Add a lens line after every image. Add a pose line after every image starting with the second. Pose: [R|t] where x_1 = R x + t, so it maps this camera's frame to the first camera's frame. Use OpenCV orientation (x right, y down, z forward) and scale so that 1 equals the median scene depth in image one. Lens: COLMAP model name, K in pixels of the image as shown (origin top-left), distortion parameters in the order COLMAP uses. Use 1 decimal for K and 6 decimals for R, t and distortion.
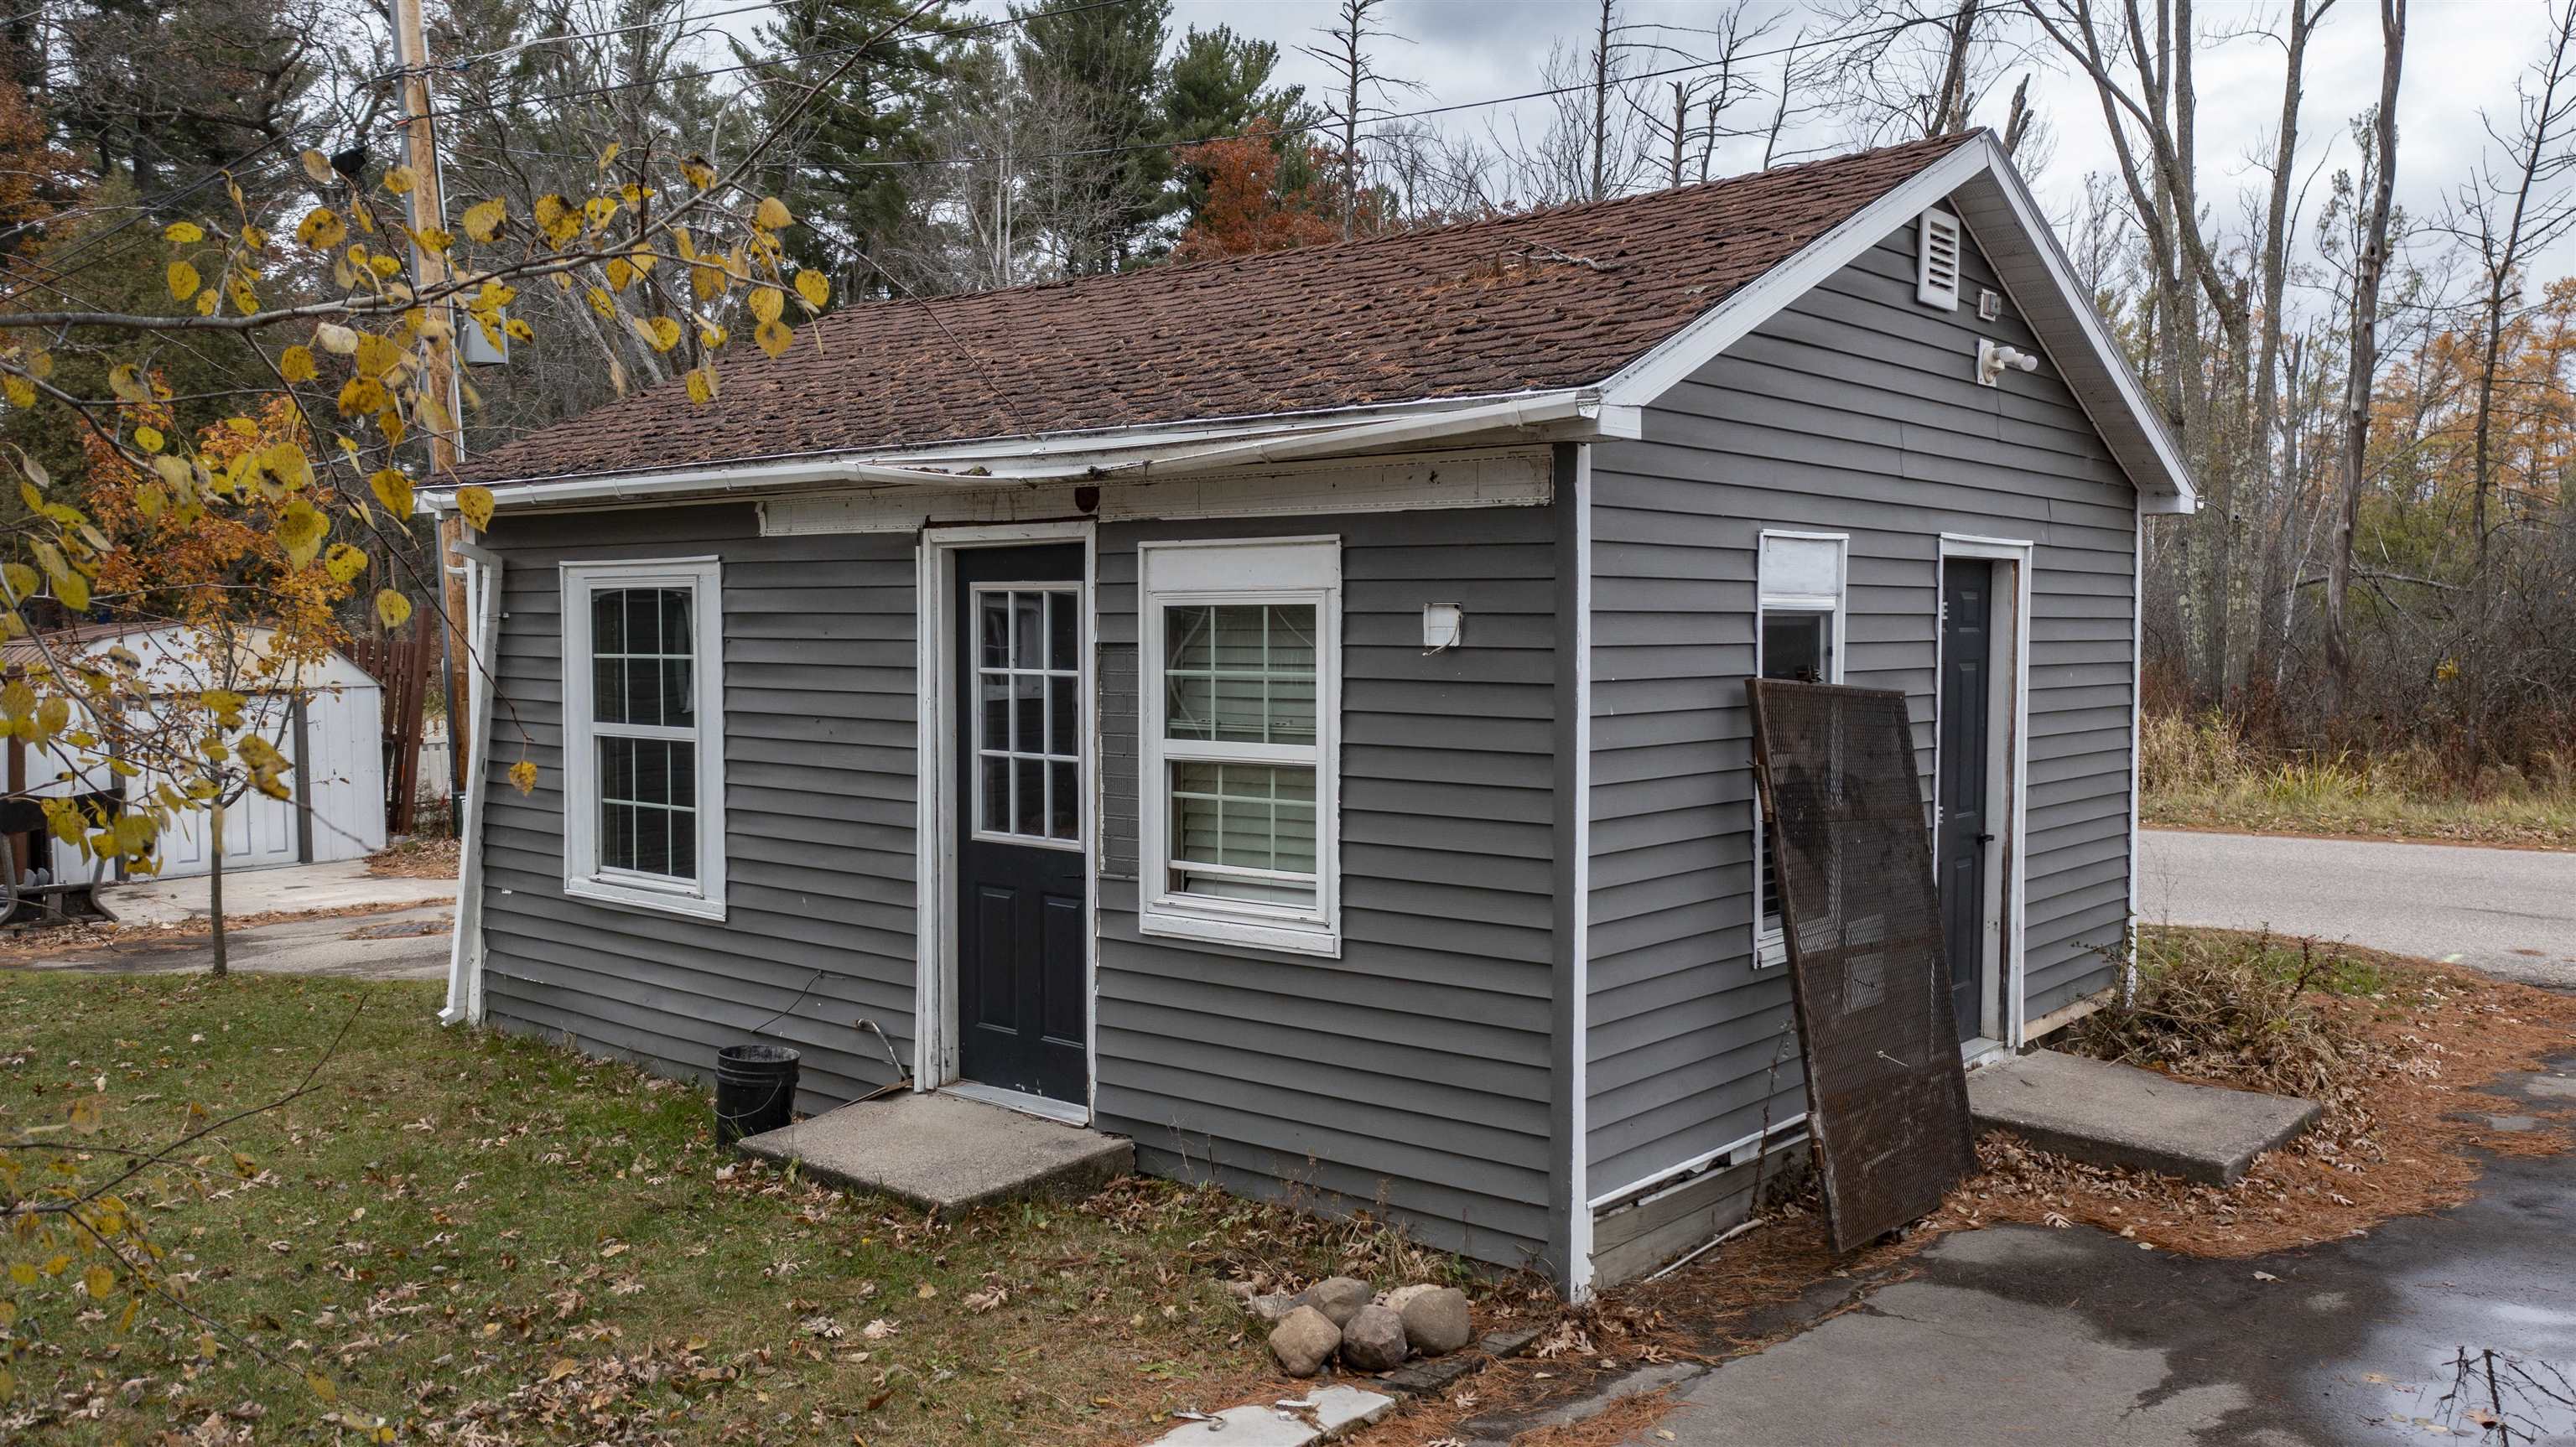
lens RADIAL K [[2042.2, 0, 1288.0], [0, 2042.2, 723.5], [0, 0, 1]] dist [-0.016328, 0.003540]
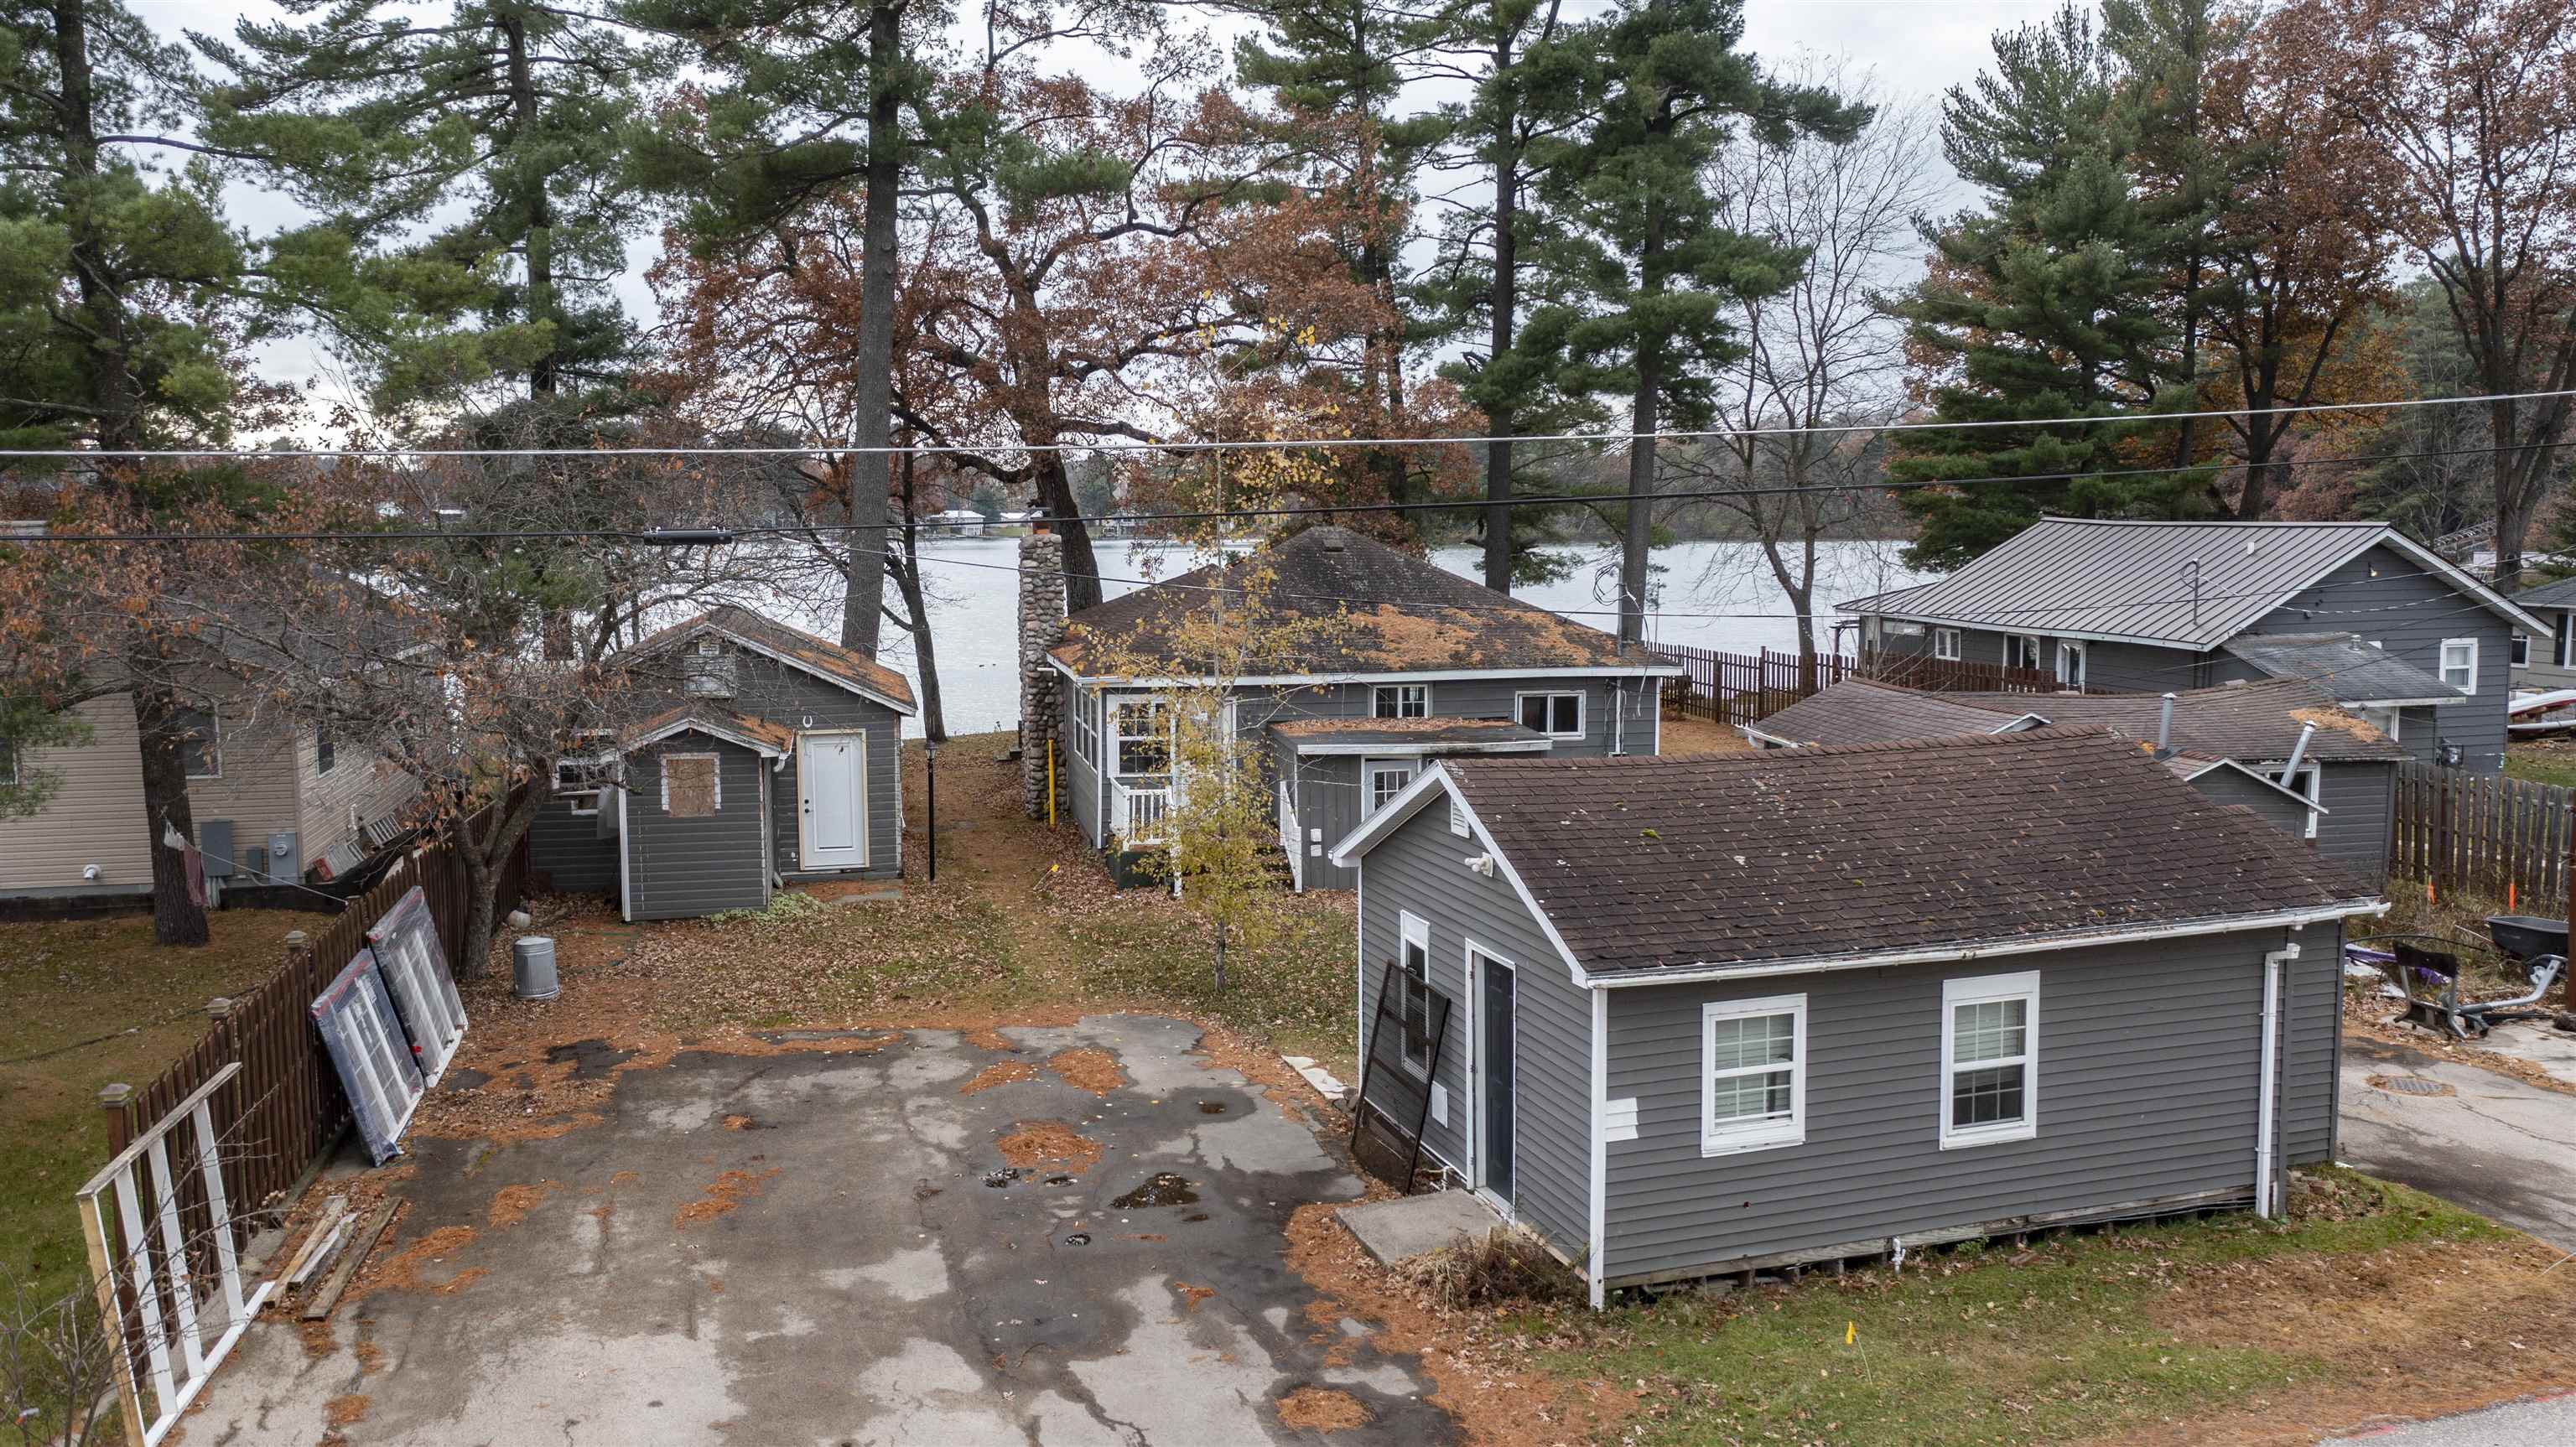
lens RADIAL K [[2042.2, 0, 1288.0], [0, 2042.2, 723.5], [0, 0, 1]] dist [-0.016328, 0.003540]
pose [[-0.529569, 0.093115, -0.843141, 2.449593], [-0.040150, 0.990091, 0.134562, -0.664709], [0.847316, 0.105112, -0.520583, 2.137481]]
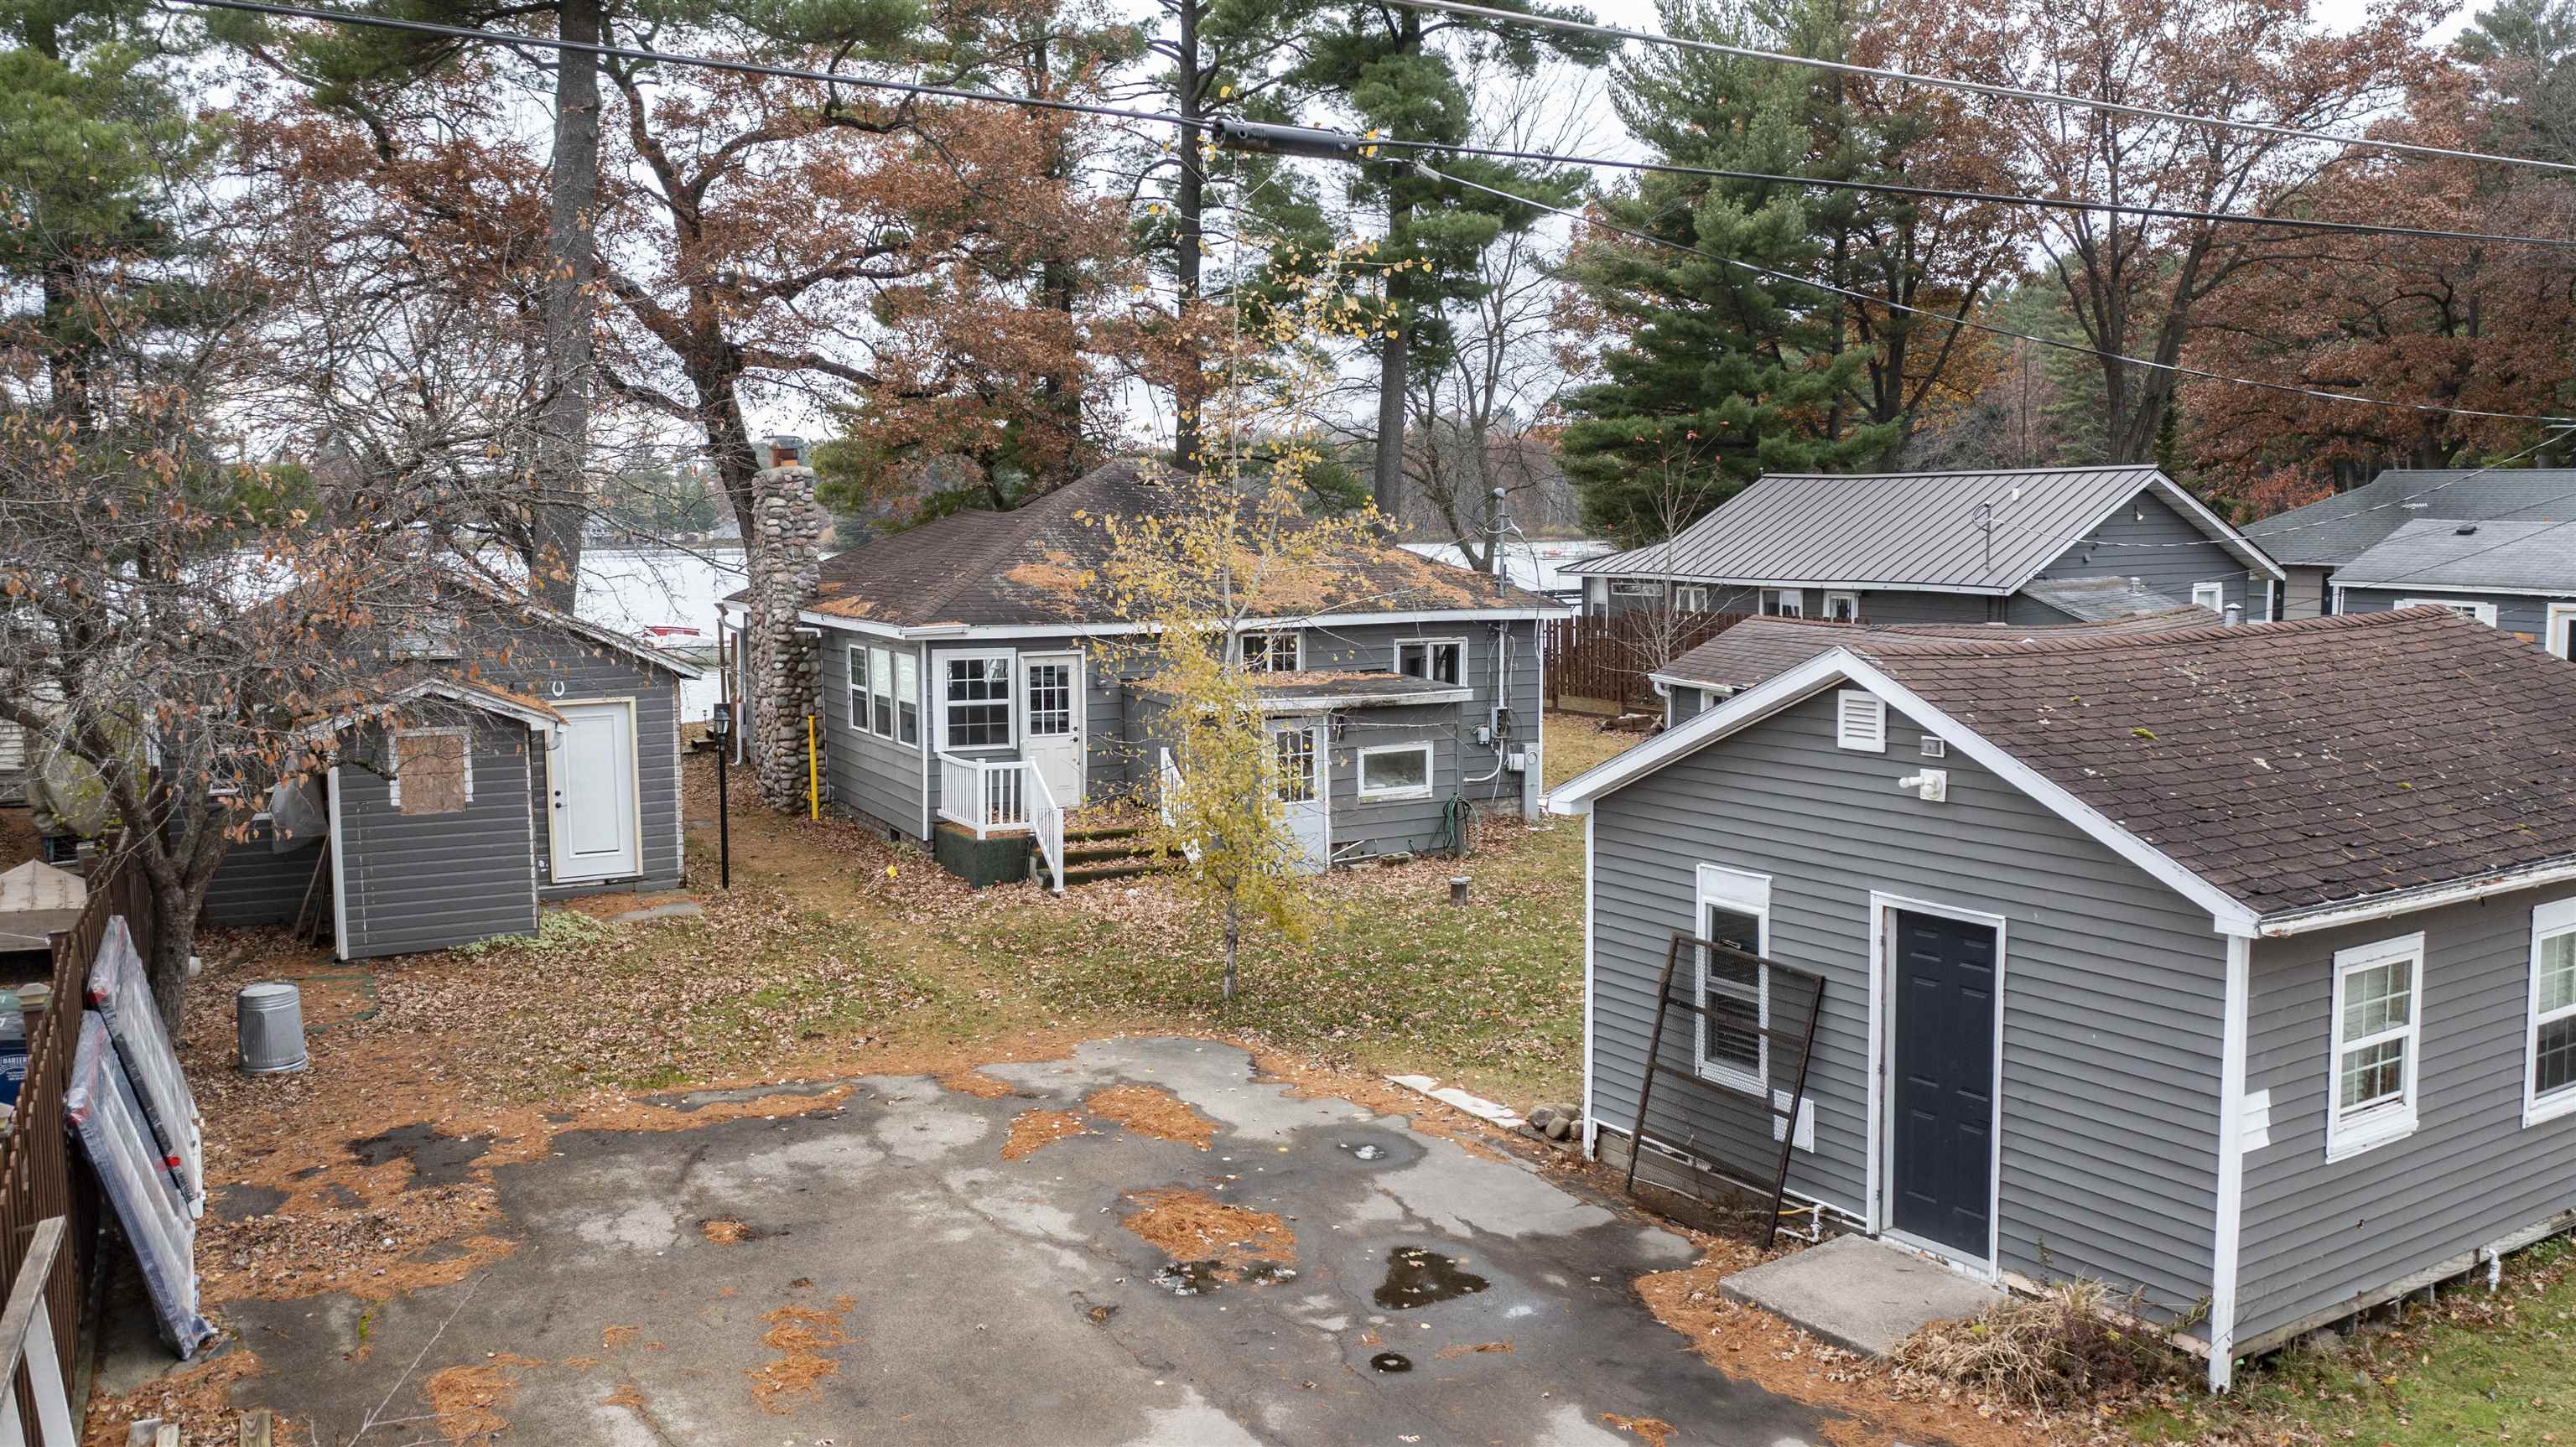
lens RADIAL K [[2042.2, 0, 1288.0], [0, 2042.2, 723.5], [0, 0, 1]] dist [-0.016328, 0.003540]
pose [[-0.296917, 0.099772, -0.949677, 2.136572], [-0.042361, 0.992171, 0.117481, -0.428536], [0.953963, 0.075111, -0.290366, 1.118678]]
